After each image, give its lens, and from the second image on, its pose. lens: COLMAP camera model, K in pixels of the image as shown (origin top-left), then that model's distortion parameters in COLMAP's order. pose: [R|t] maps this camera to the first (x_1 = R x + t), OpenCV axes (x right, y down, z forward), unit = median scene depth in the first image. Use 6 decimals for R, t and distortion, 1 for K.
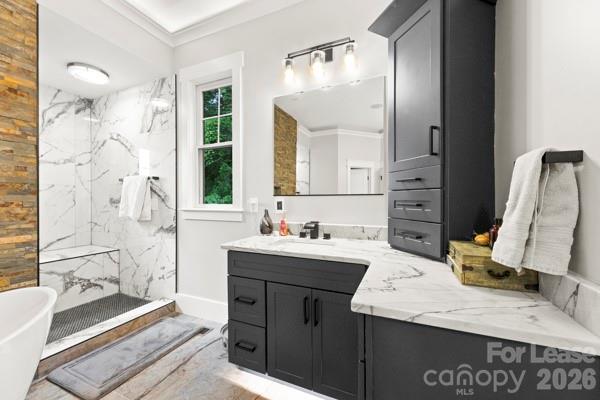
lens RADIAL K [[243.6, 0, 300.2], [0, 243.6, 201.5], [0, 0, 1]] dist [0.000522, 0.000064]
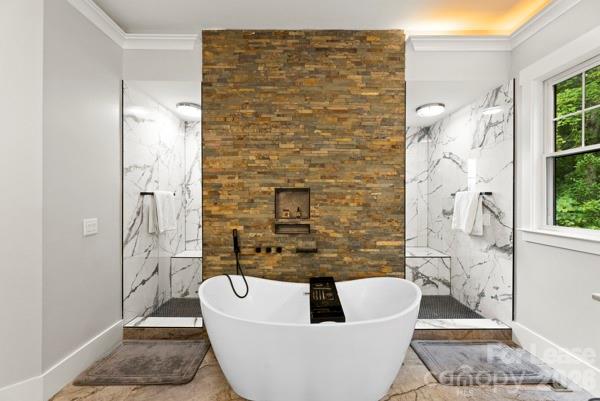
lens RADIAL K [[243.6, 0, 302.7], [0, 243.6, 201.0], [0, 0, 1]] dist [0.000522, 0.000064]
pose [[0.402058, 0.004597, -0.915603, 0.007832], [-0.013565, 0.999908, -0.000936, -0.055665], [0.915514, 0.012796, 0.402083, -0.086100]]
